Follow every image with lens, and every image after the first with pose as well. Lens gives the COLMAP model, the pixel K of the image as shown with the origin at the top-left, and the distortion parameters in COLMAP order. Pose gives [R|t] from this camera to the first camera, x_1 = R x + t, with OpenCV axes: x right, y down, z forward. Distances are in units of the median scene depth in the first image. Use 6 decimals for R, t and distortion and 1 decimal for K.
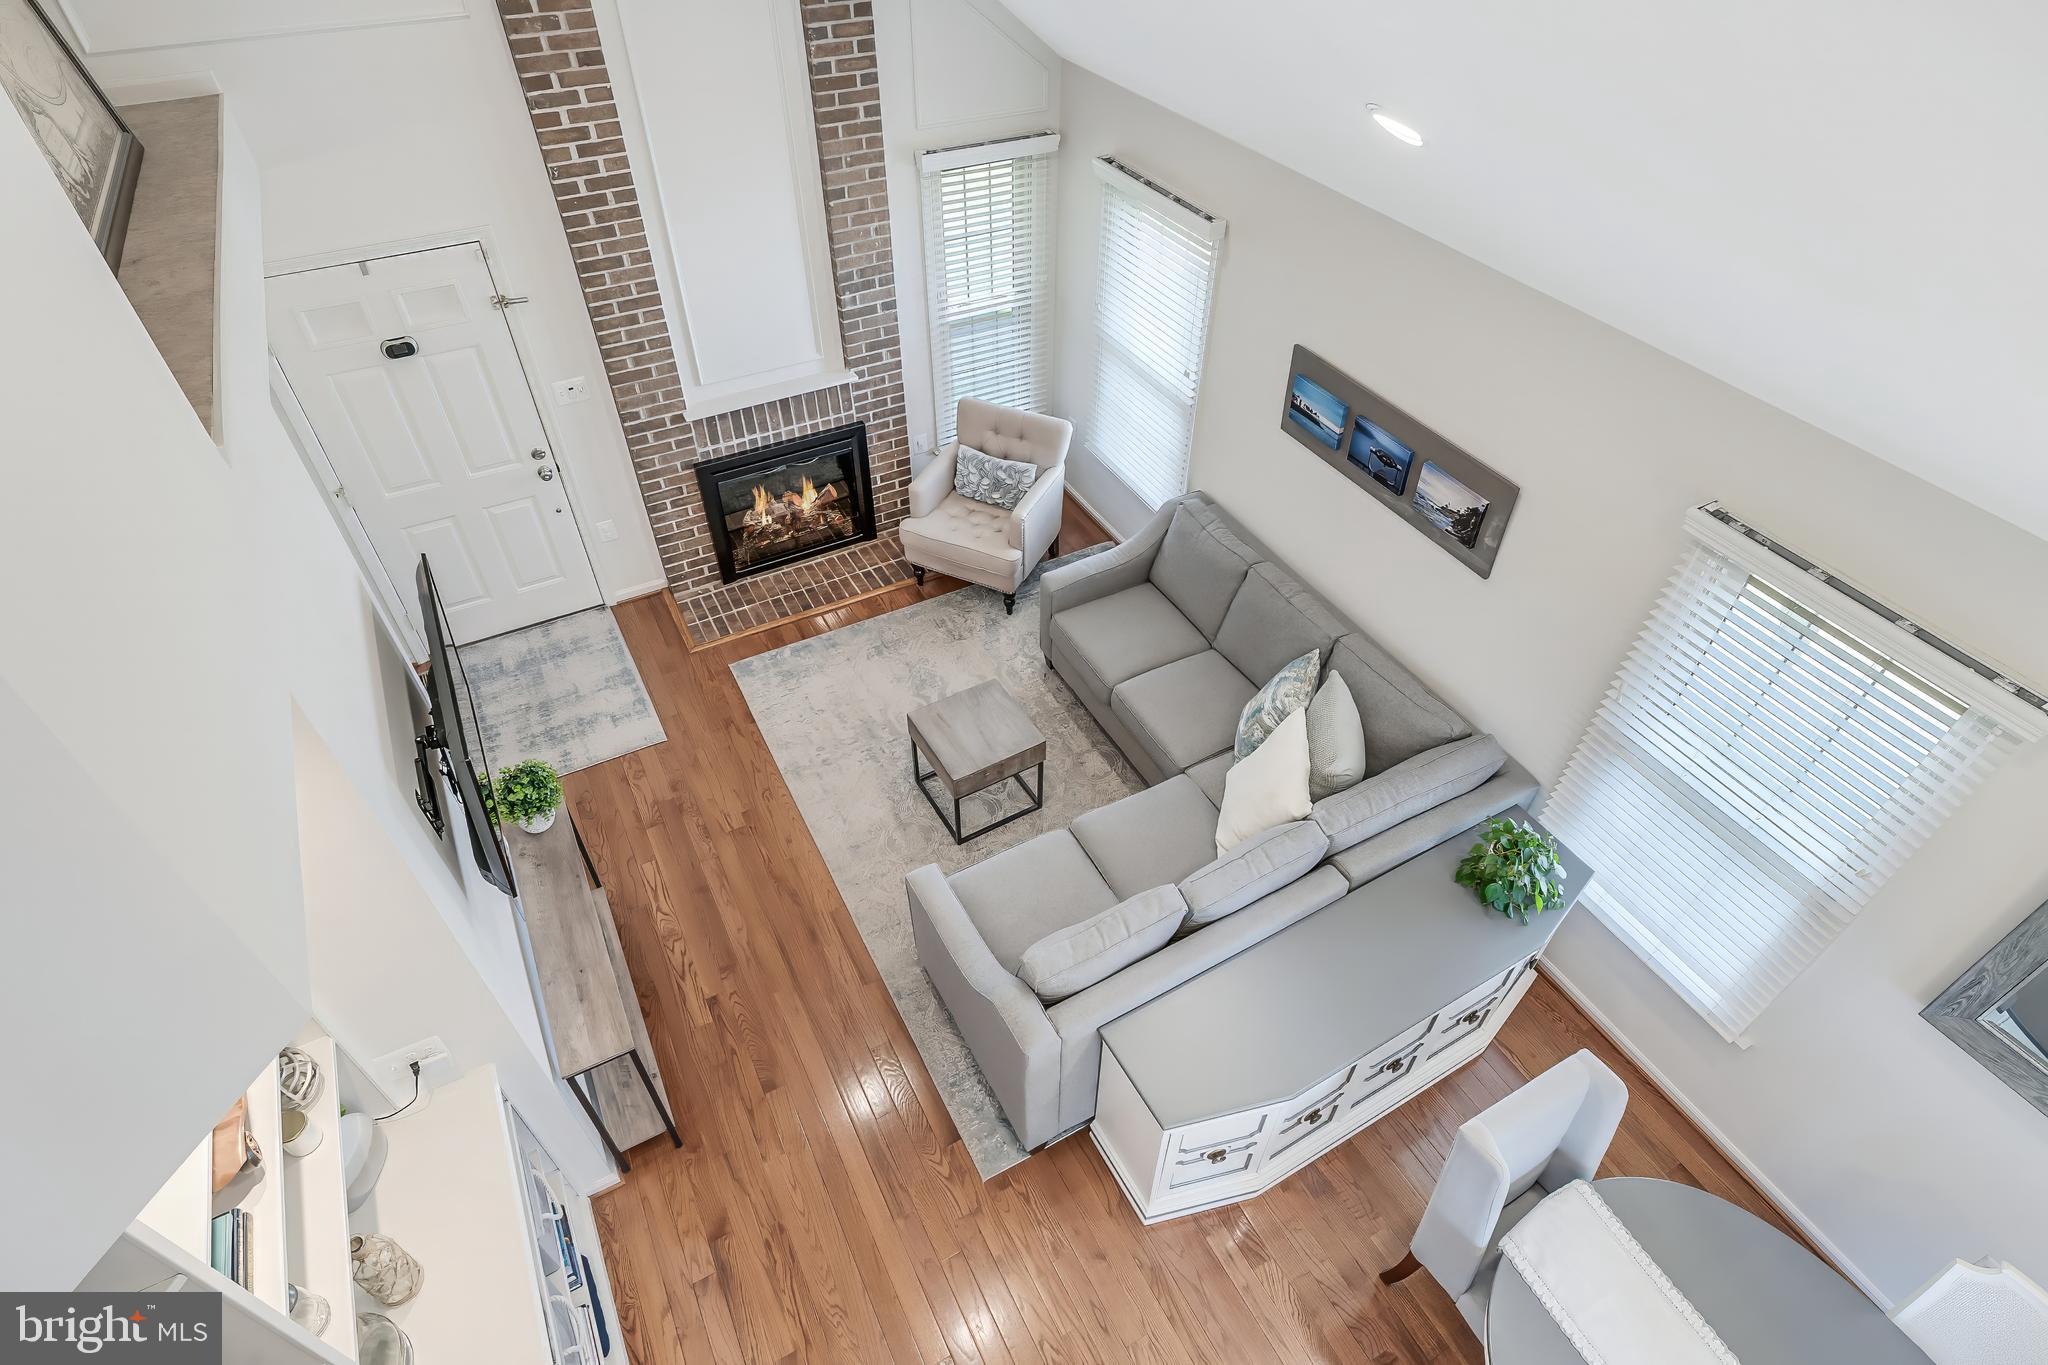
lens RADIAL K [[1052.1, 0, 1040.2], [0, 1052.1, 670.3], [0, 0, 1]] dist [-0.020004, -0.000147]
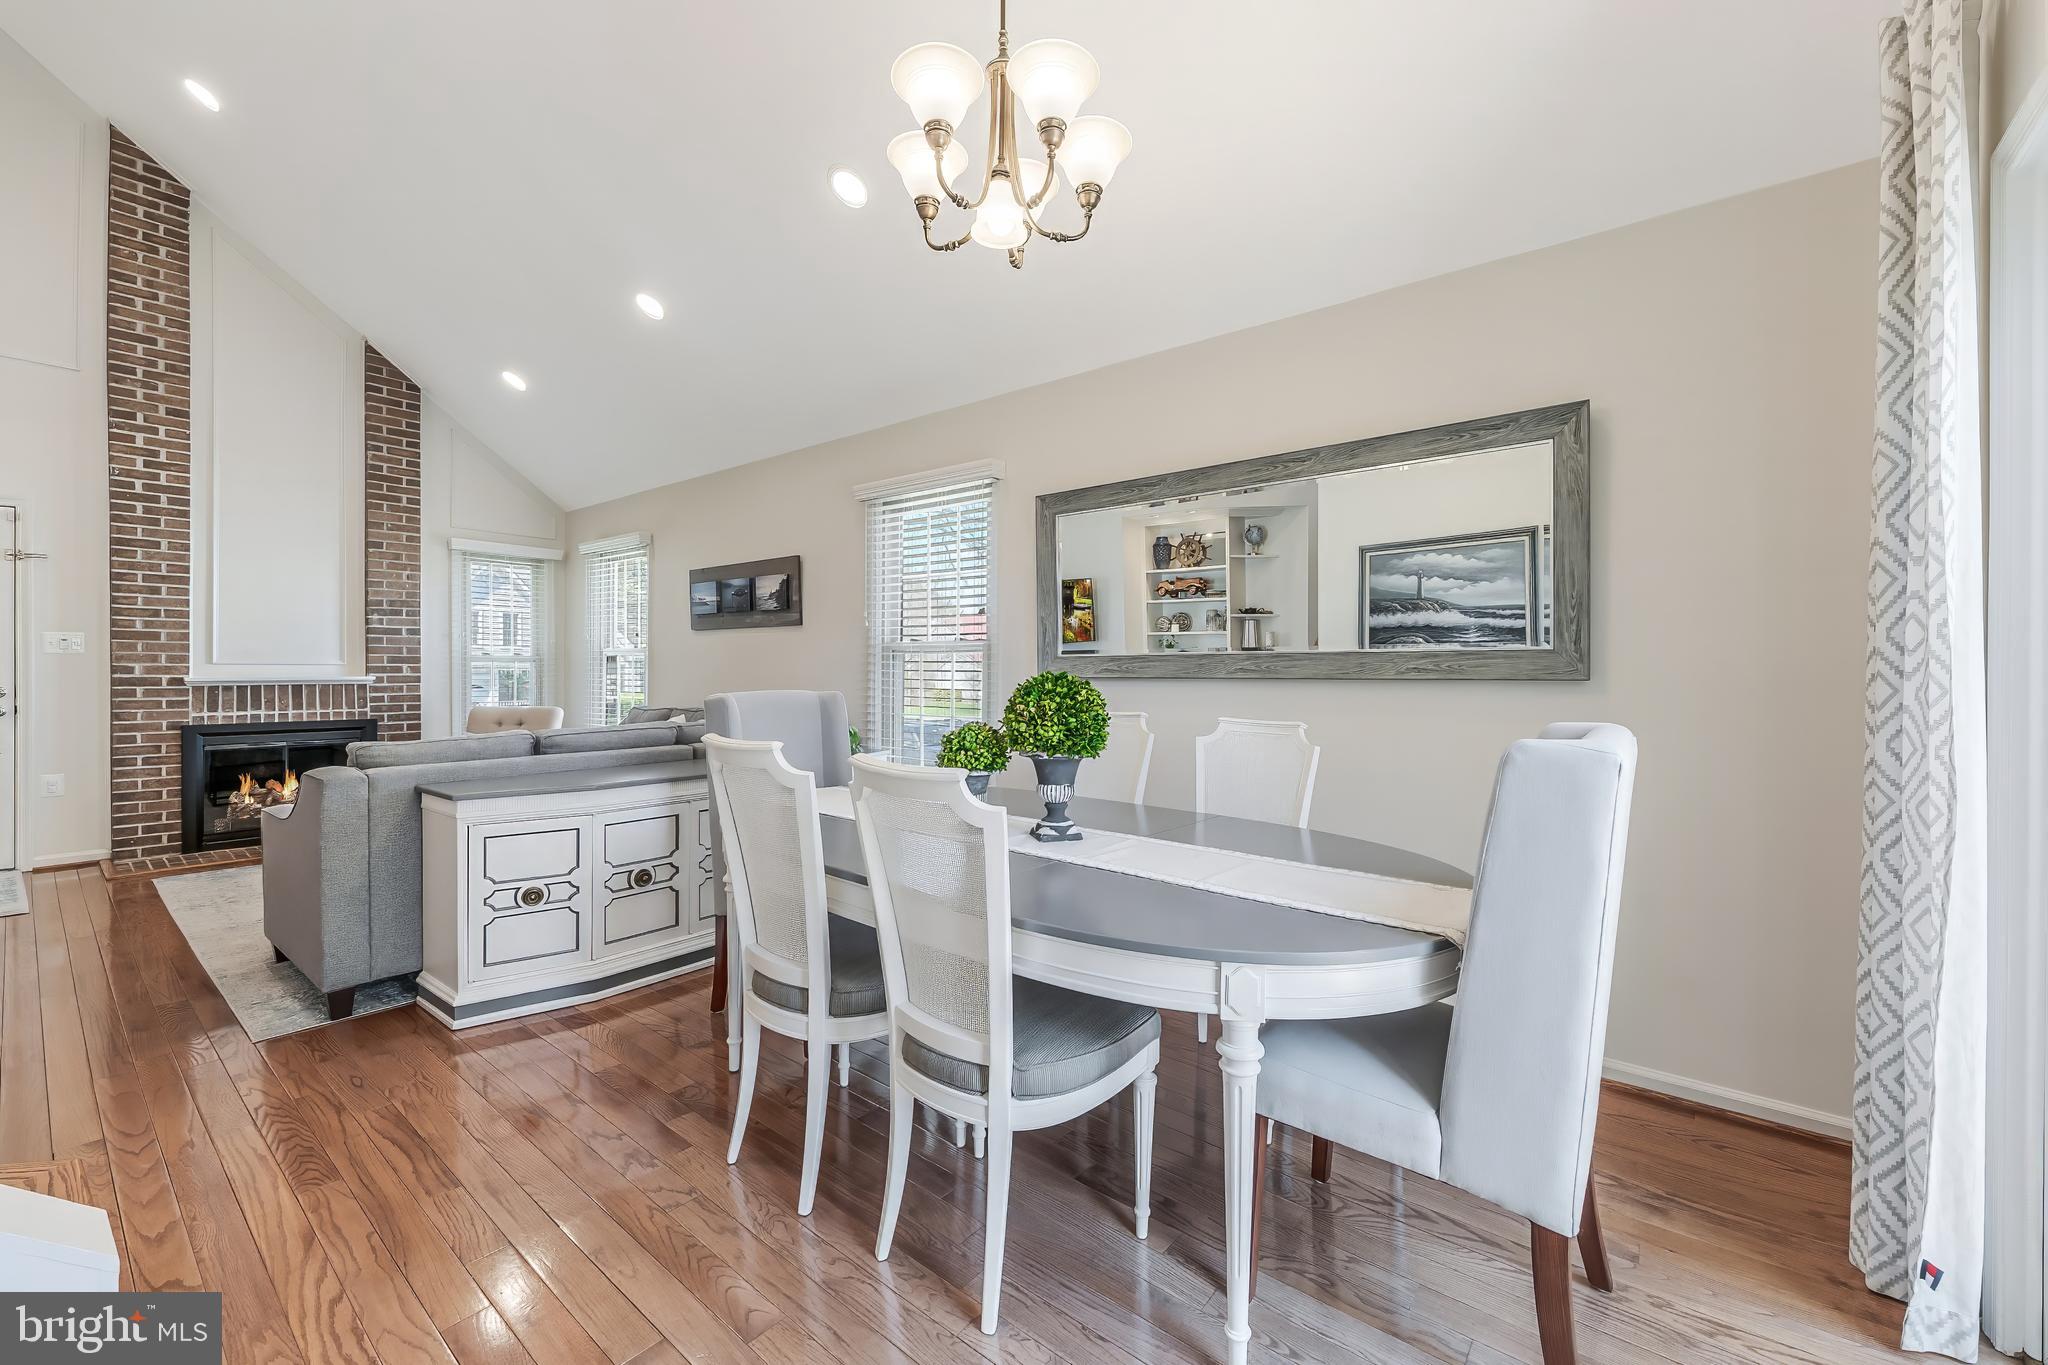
lens RADIAL K [[828.3, 0, 1039.3], [0, 828.3, 683.5], [0, 0, 1]] dist [-0.000230, 0.000426]
pose [[0.926448, -0.013942, 0.376164, 0.217636], [0.268294, 0.725394, -0.633894, 0.642074], [-0.264030, 0.688192, 0.675781, 0.100317]]
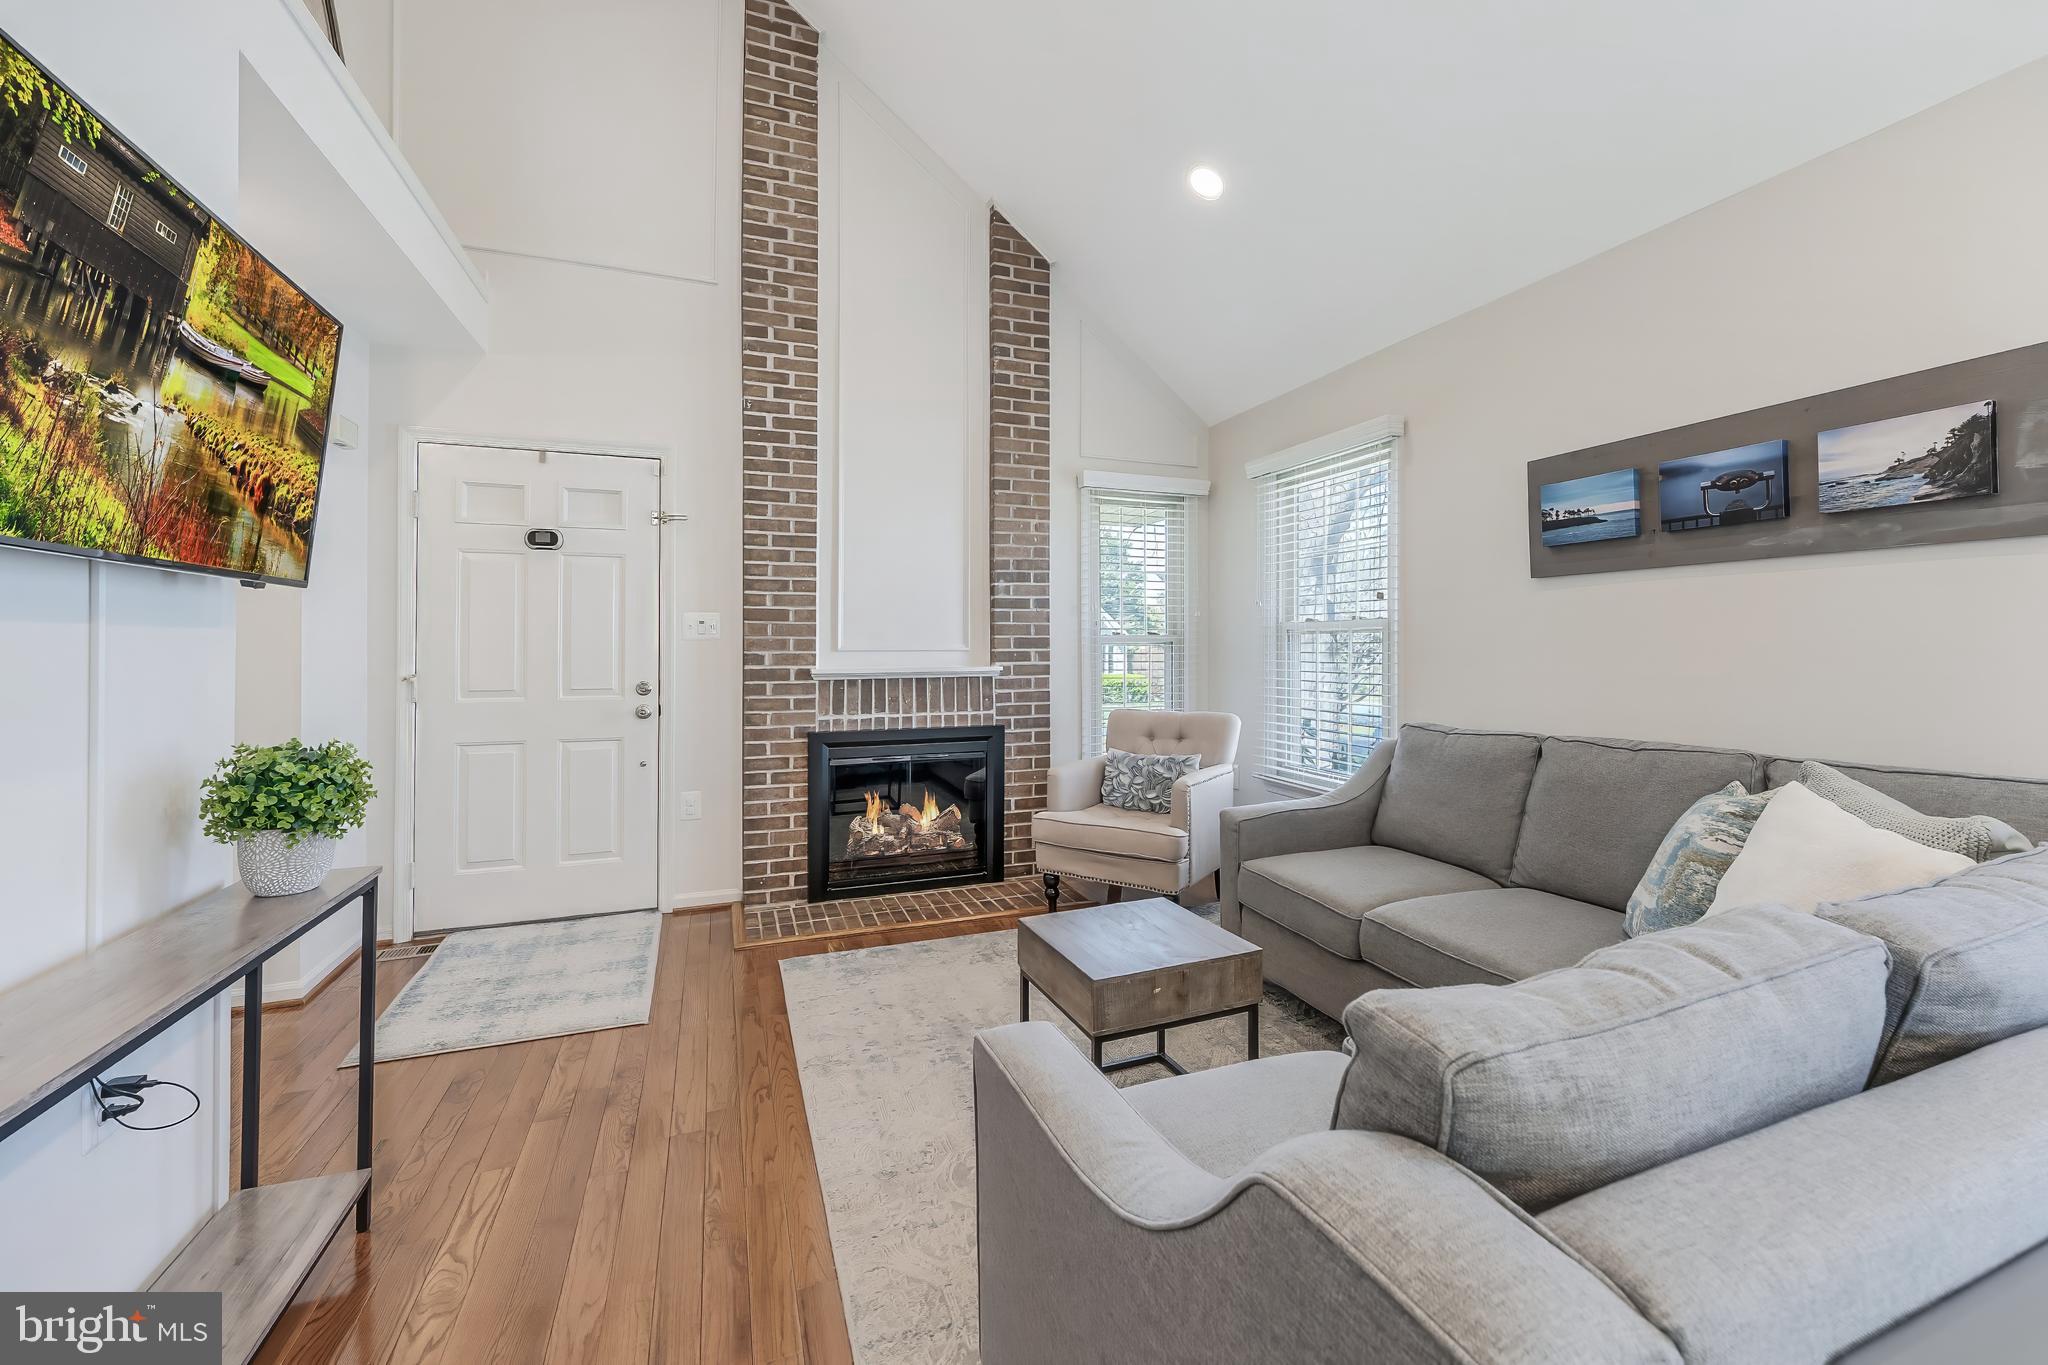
lens RADIAL K [[828.3, 0, 1039.7], [0, 828.3, 654.0], [0, 0, 1]] dist [-0.000230, 0.000426]
pose [[0.990503, -0.014758, -0.136694, -0.042640], [-0.084542, 0.718672, -0.690191, 0.235047], [0.108424, 0.695192, 0.710599, 0.504555]]
